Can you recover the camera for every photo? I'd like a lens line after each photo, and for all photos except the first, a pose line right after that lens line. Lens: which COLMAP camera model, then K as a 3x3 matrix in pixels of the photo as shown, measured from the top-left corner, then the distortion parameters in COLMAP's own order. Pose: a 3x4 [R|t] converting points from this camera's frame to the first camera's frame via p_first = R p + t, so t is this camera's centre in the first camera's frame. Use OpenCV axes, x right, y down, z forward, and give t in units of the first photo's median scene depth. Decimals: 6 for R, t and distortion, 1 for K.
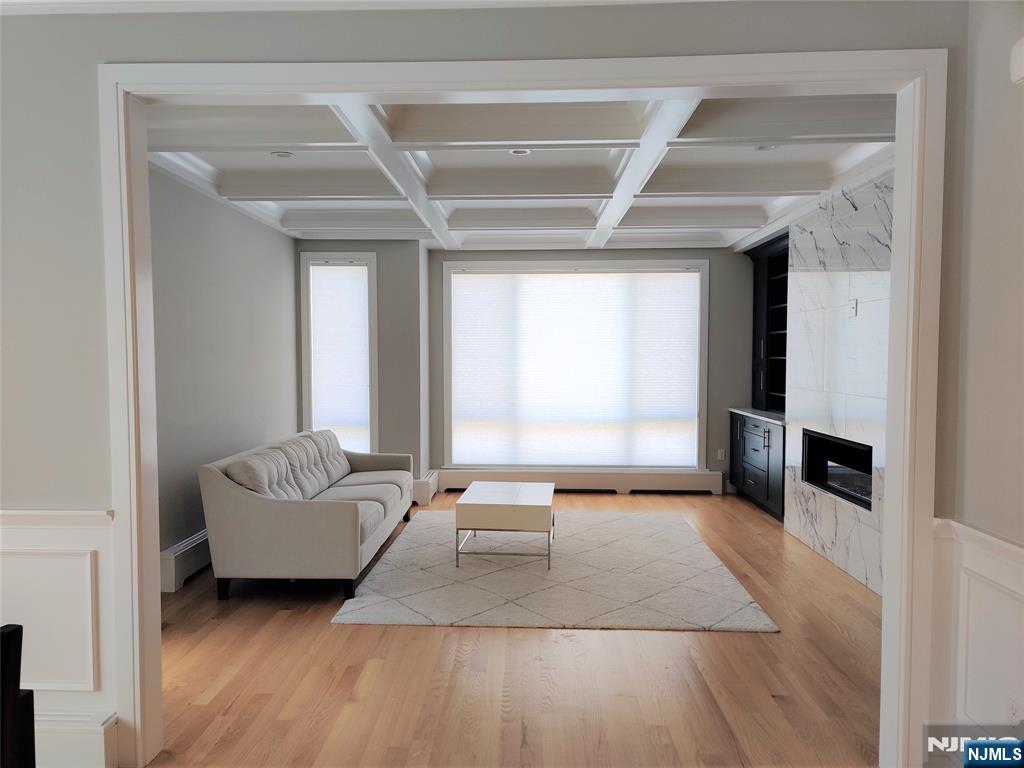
lens RADIAL K [[766.7, 0, 504.7], [0, 766.7, 390.8], [0, 0, 1]] dist [0.043898, -0.032270]
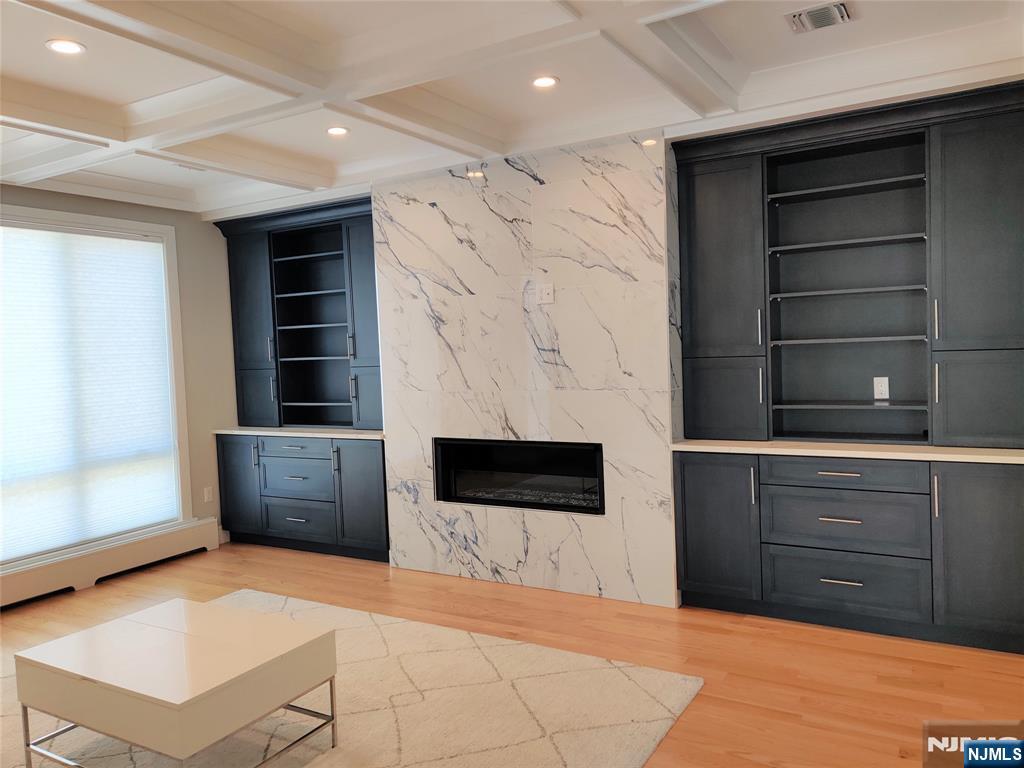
lens RADIAL K [[766.7, 0, 511.1], [0, 766.7, 375.1], [0, 0, 1]] dist [0.043898, -0.032270]
pose [[0.480387, -0.054983, 0.875332, -0.247185], [0.081663, 0.996501, 0.017777, -0.022697], [-0.873247, 0.062942, 0.483196, 0.435560]]
